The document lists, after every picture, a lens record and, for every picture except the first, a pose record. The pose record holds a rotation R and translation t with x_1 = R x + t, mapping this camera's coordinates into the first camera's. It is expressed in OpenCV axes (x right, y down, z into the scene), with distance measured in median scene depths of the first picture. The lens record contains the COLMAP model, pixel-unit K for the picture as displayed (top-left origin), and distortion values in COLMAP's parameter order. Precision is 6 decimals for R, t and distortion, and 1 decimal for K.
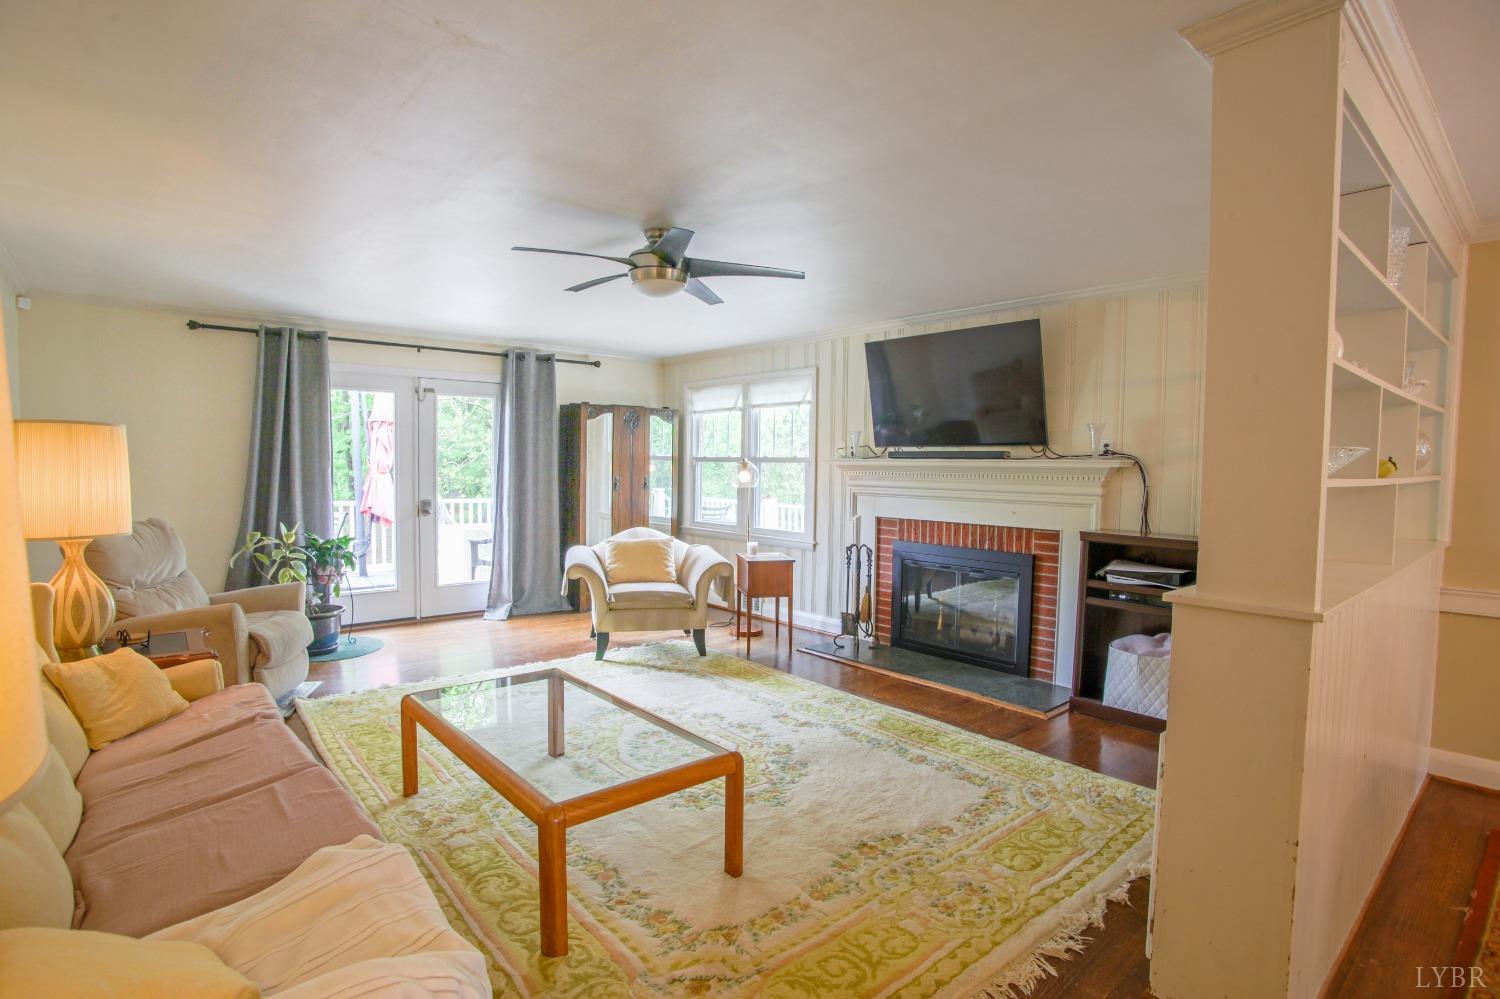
lens RADIAL K [[748.8, 0, 741.1], [0, 748.8, 503.8], [0, 0, 1]] dist [-0.091535, 0.041877]
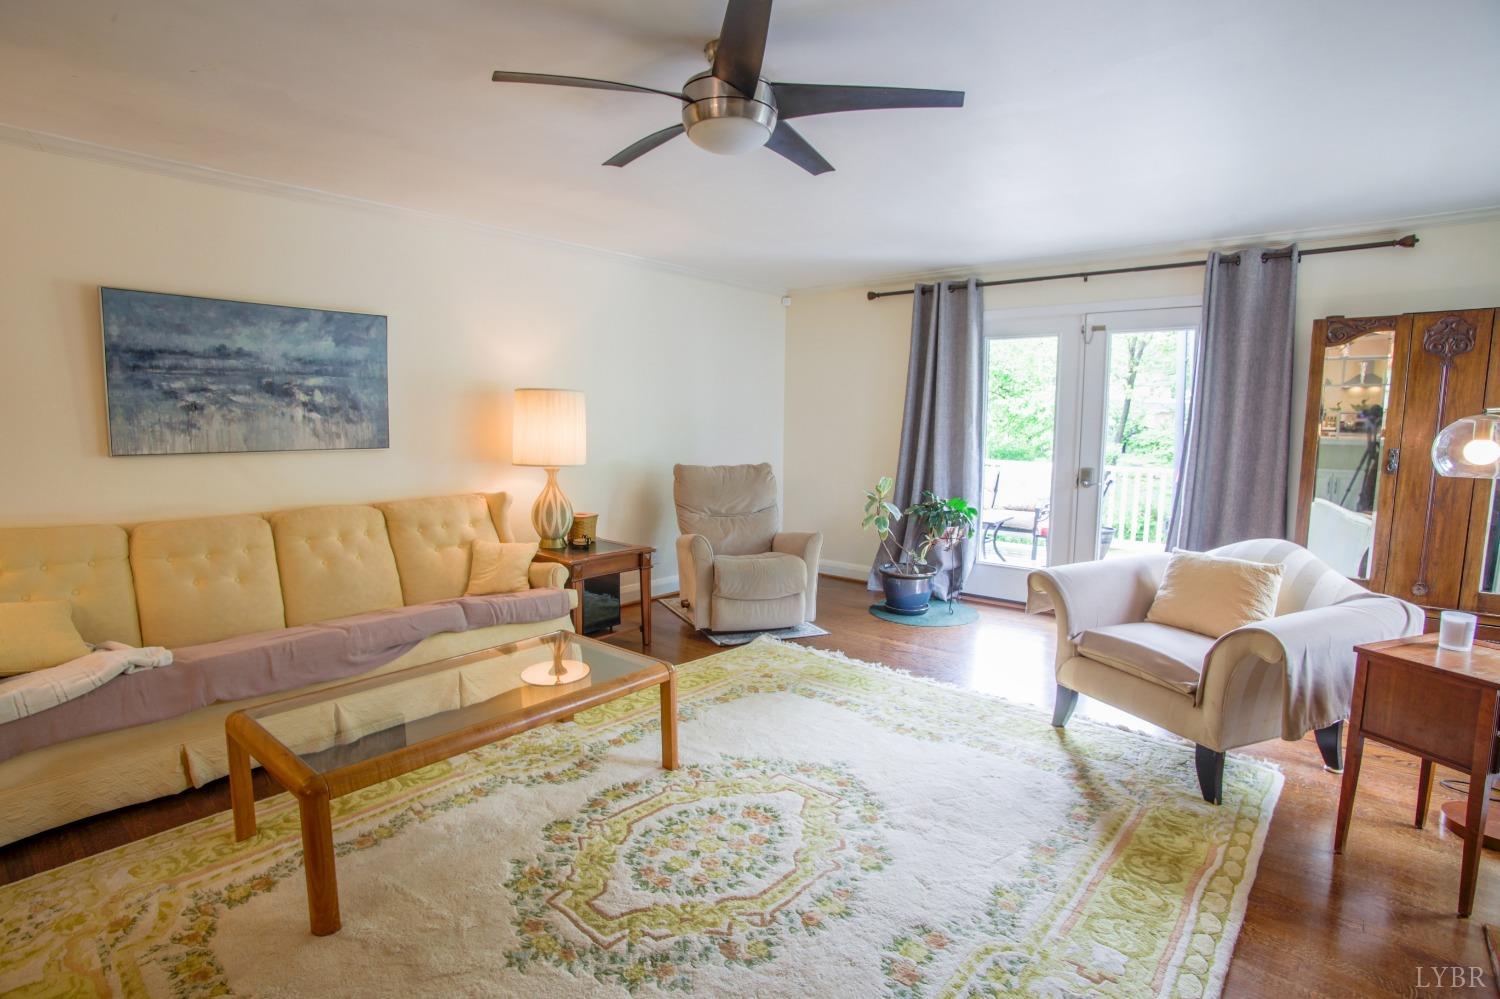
lens RADIAL K [[748.8, 0, 741.1], [0, 748.8, 503.8], [0, 0, 1]] dist [-0.091535, 0.041877]
pose [[0.152529, 0.102029, -0.983018, 0.353003], [-0.058910, 0.993827, 0.094011, -0.022656], [0.986542, 0.043570, 0.157598, 0.597498]]
